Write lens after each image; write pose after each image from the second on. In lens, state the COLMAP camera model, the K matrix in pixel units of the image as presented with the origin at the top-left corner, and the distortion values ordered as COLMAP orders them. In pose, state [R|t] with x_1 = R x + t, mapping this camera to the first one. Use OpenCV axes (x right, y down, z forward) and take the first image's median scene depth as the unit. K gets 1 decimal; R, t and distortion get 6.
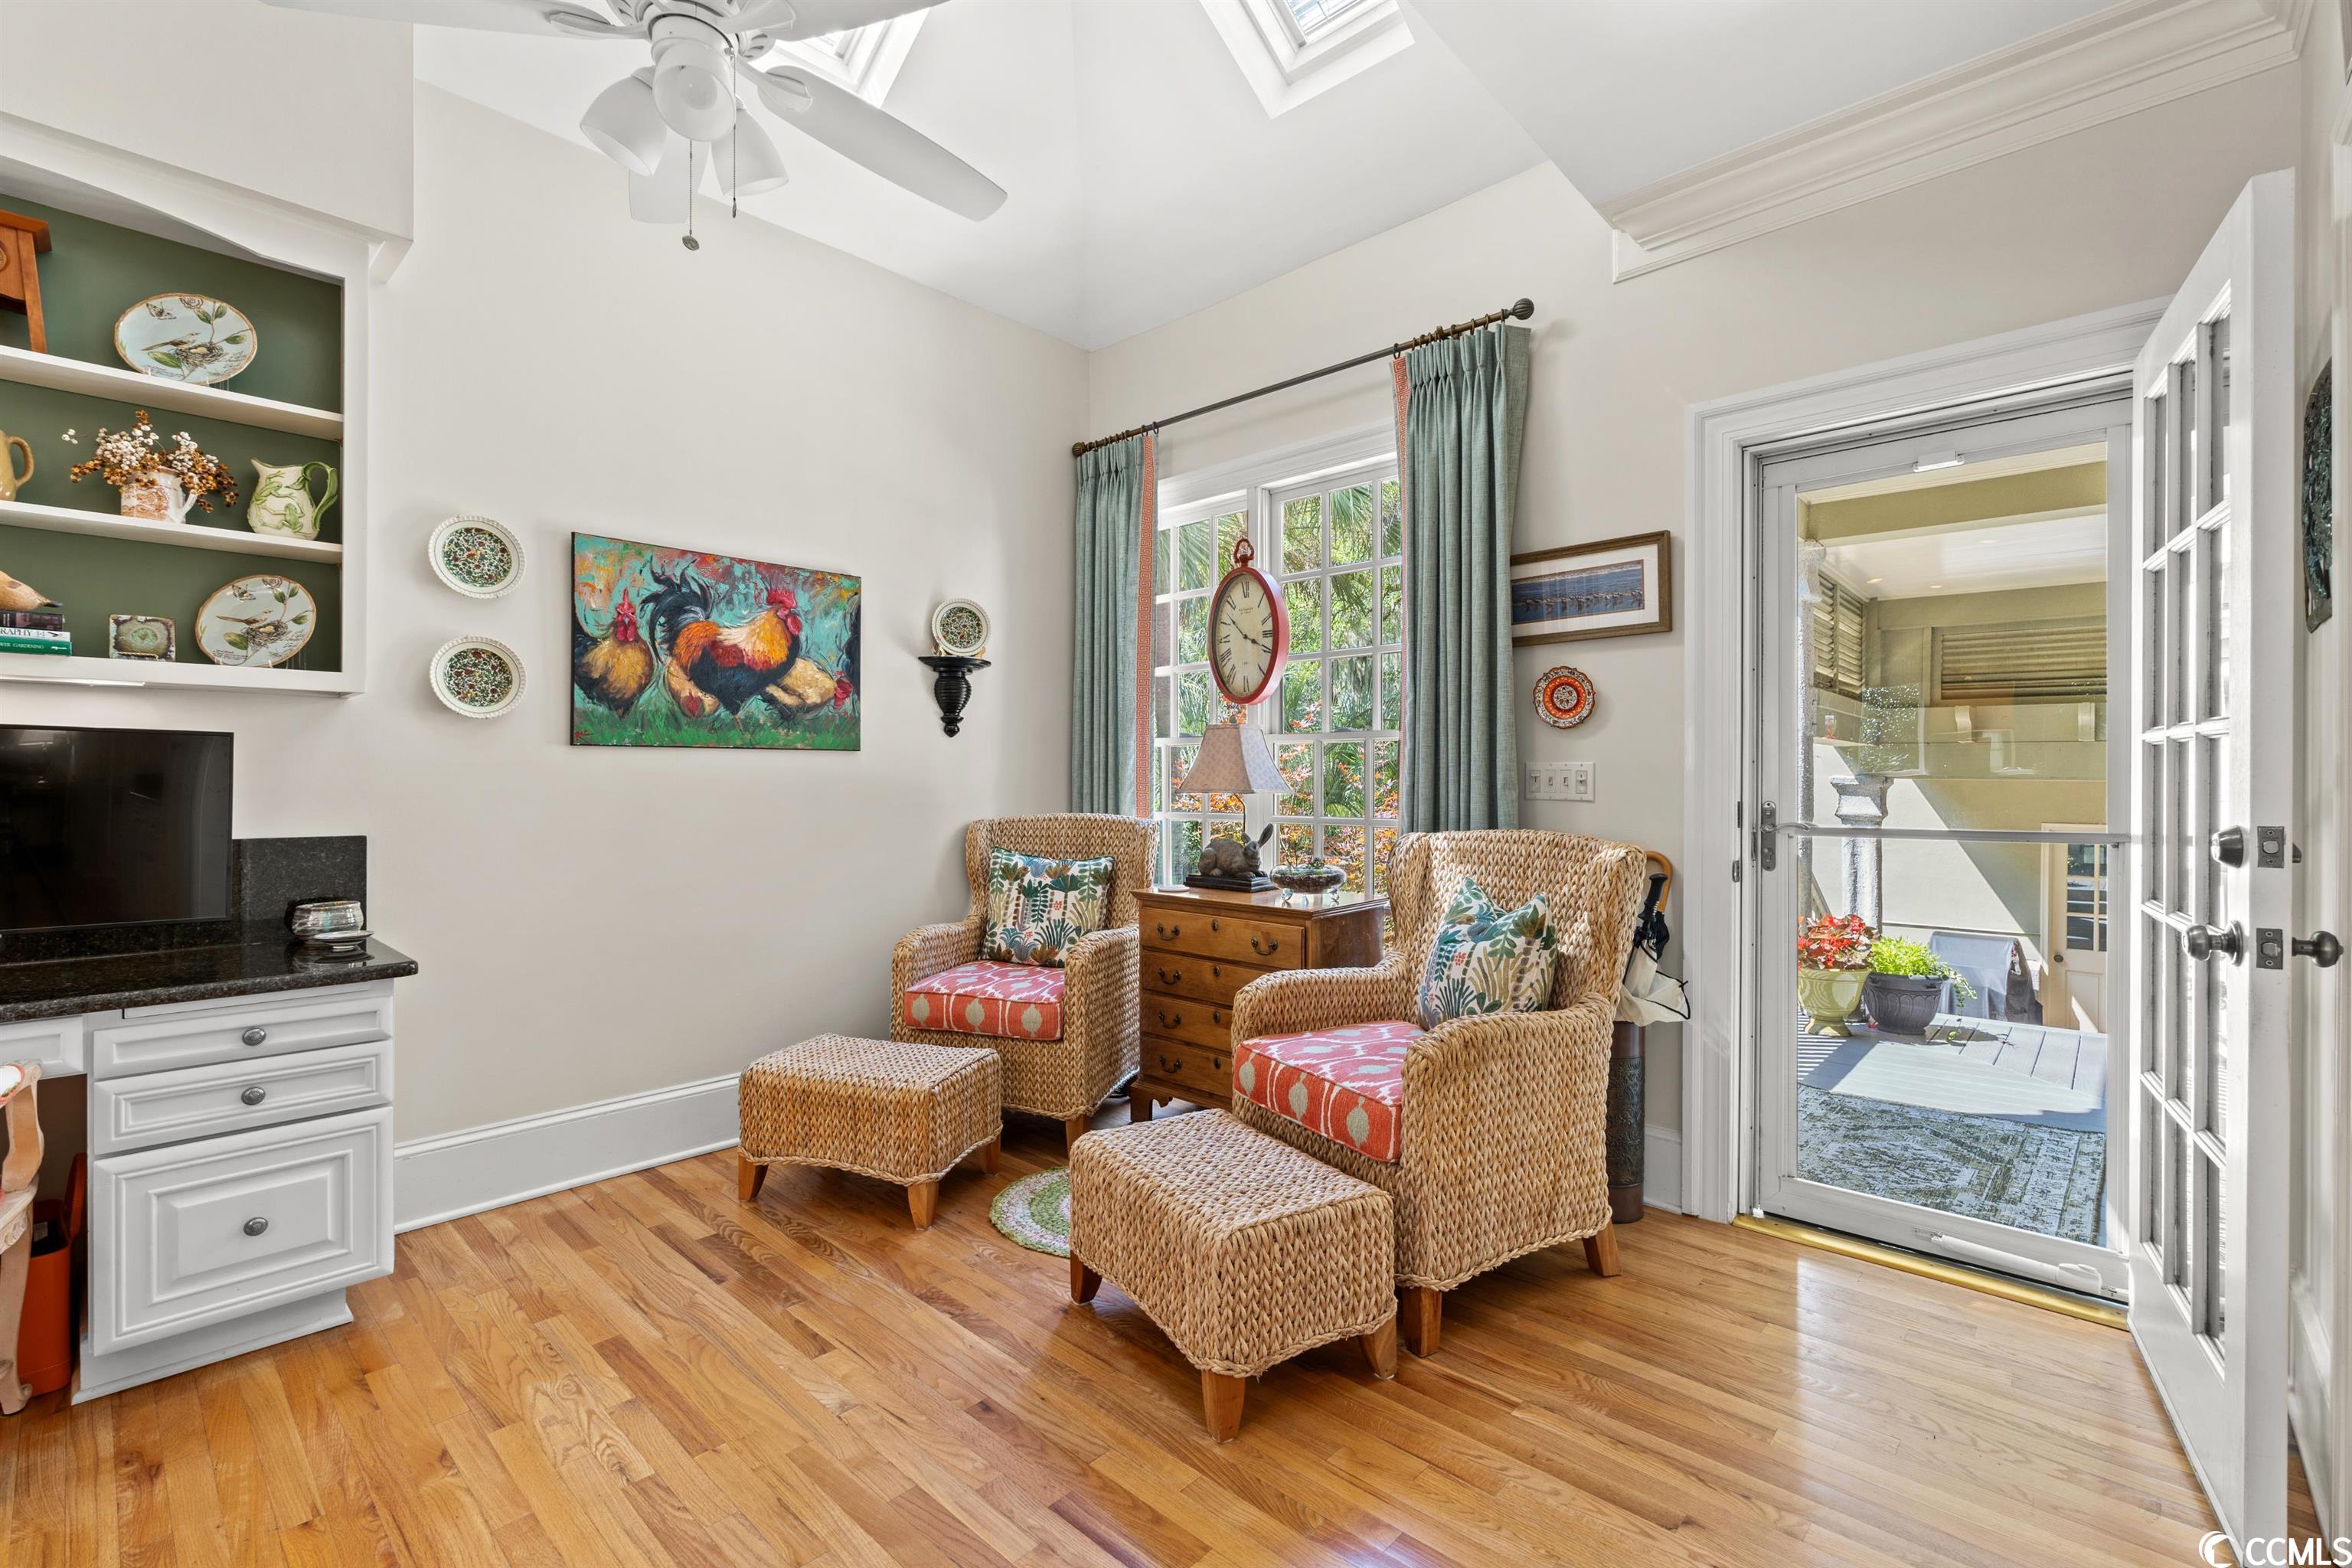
lens RADIAL K [[1039.8, 0, 1184.1], [0, 1039.8, 793.2], [0, 0, 1]] dist [0.000961, 0.000141]
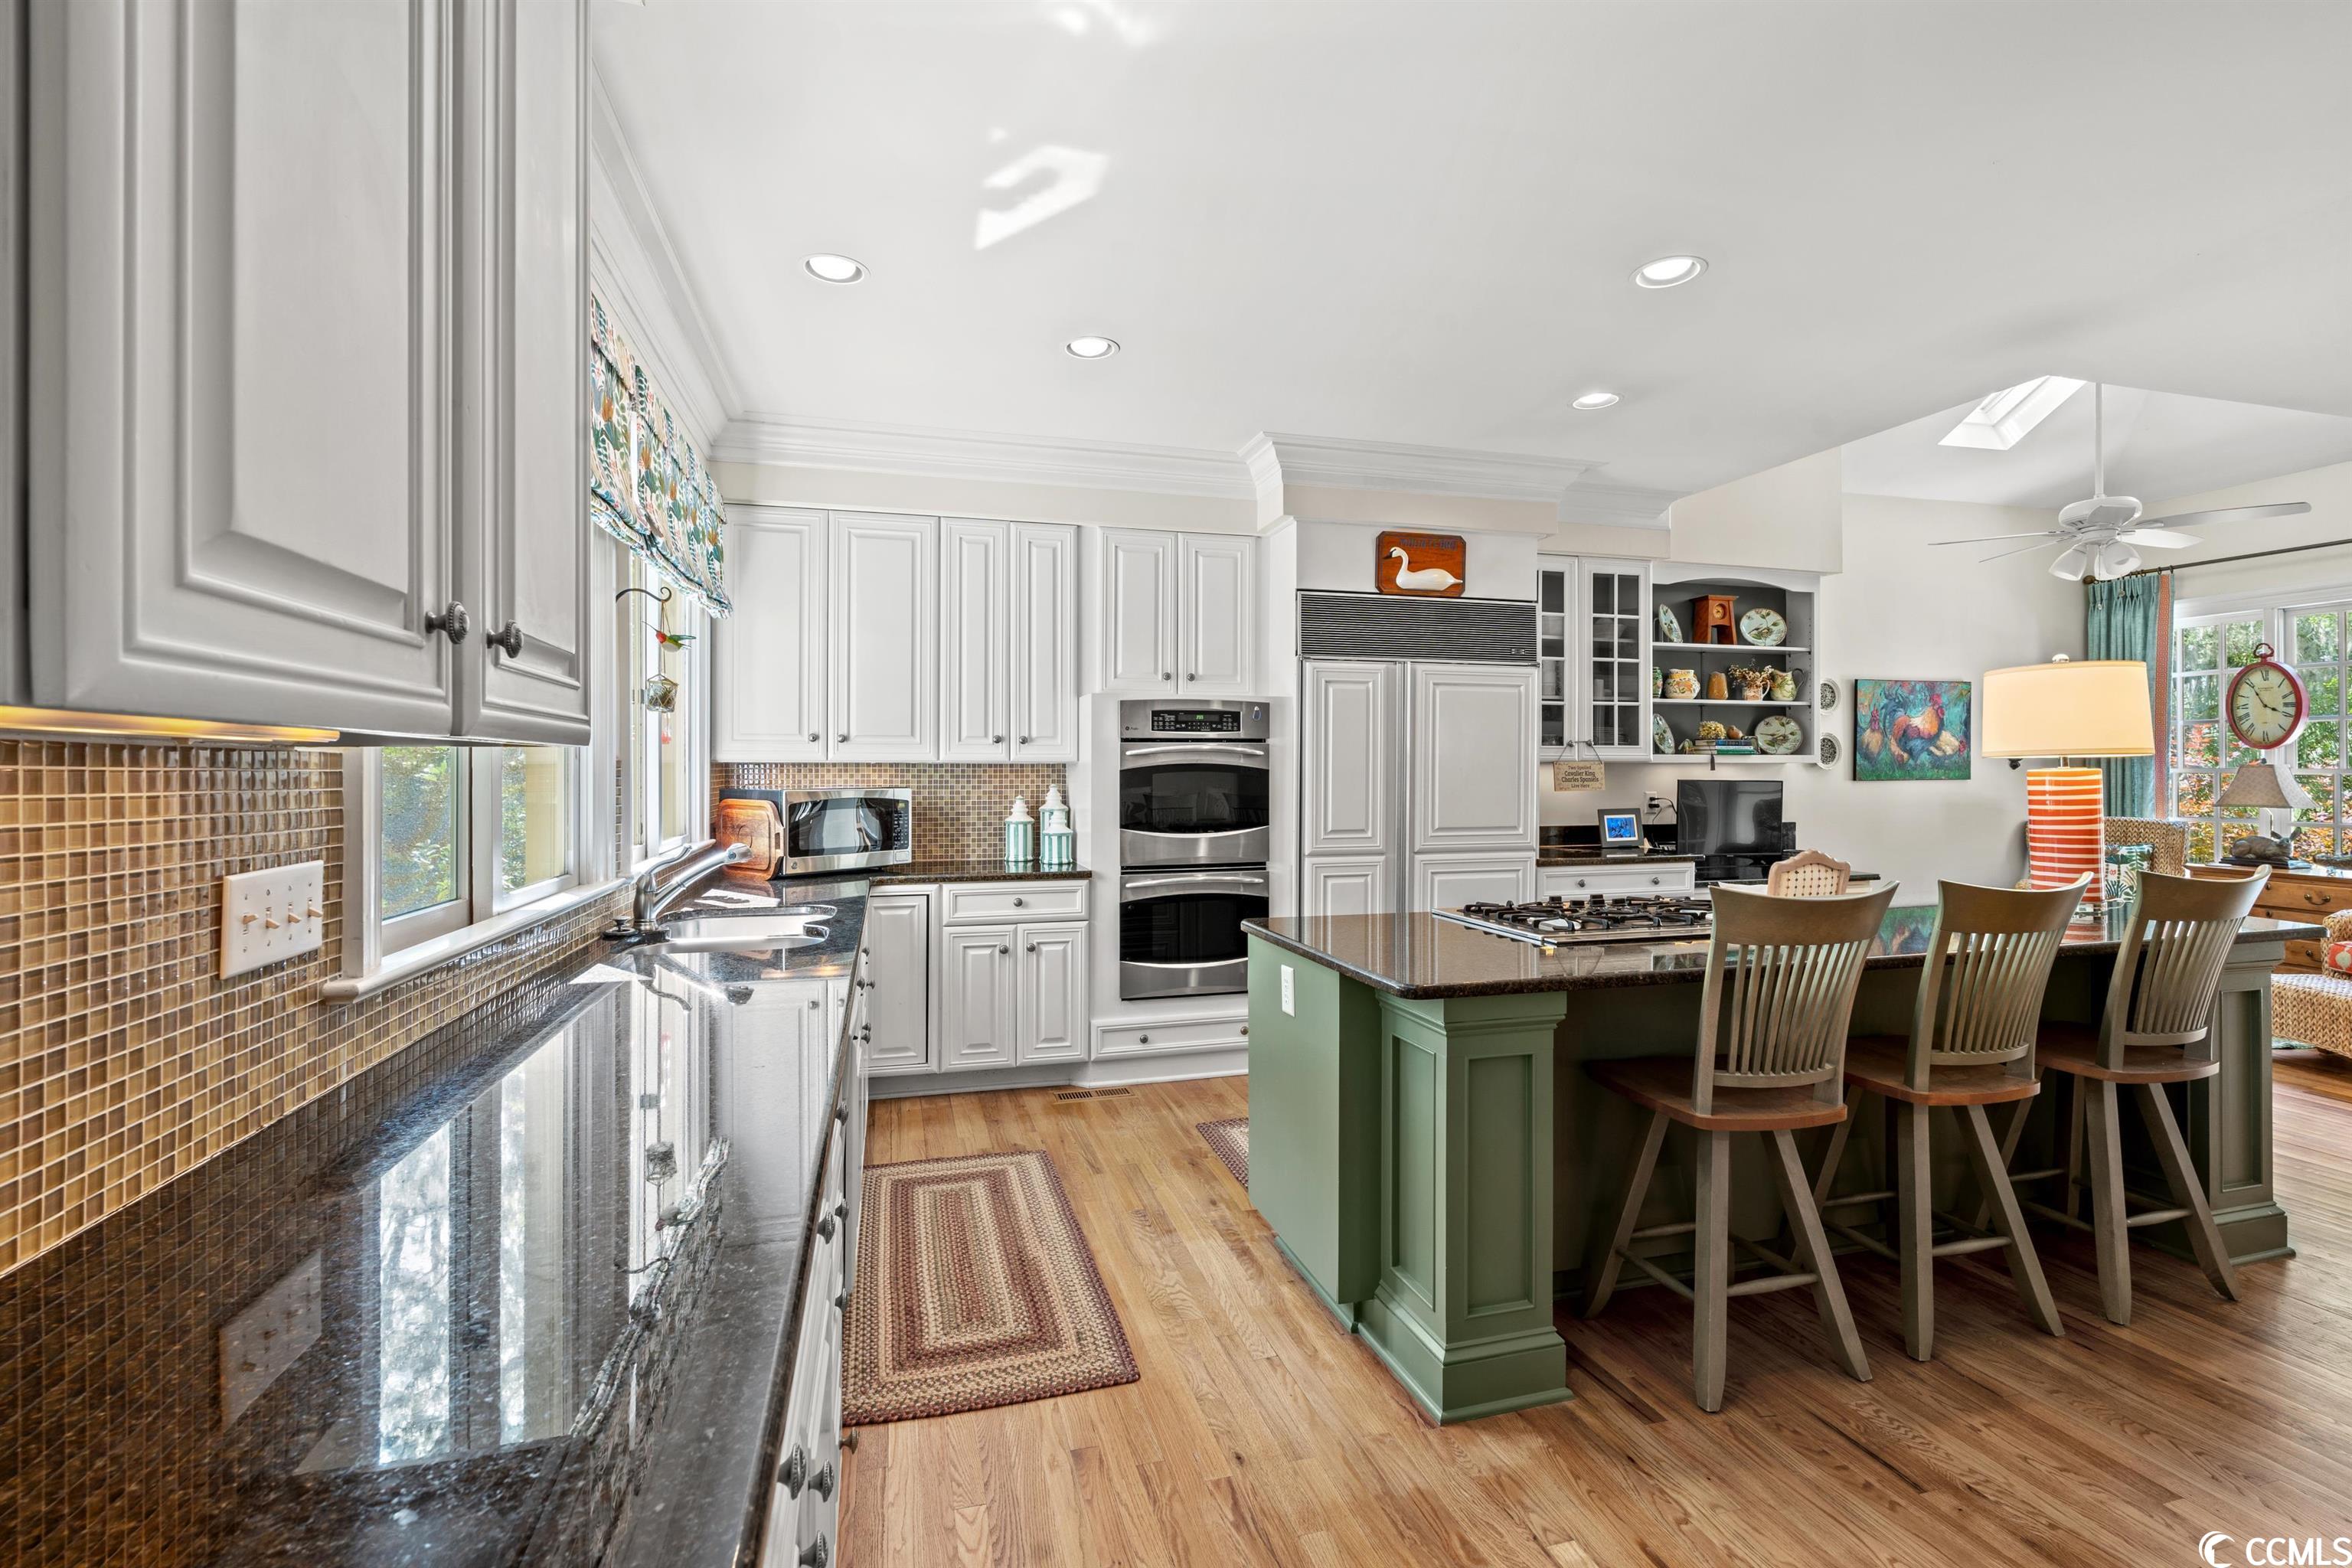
lens RADIAL K [[1043.2, 0, 1171.1], [0, 1043.2, 777.2], [0, 0, 1]] dist [0.000869, 0.000181]
pose [[0.851408, 0.001485, -0.524501, -0.562762], [-0.003971, 0.999986, -0.003616, -0.034617], [0.524488, 0.005161, 0.851402, -1.294137]]
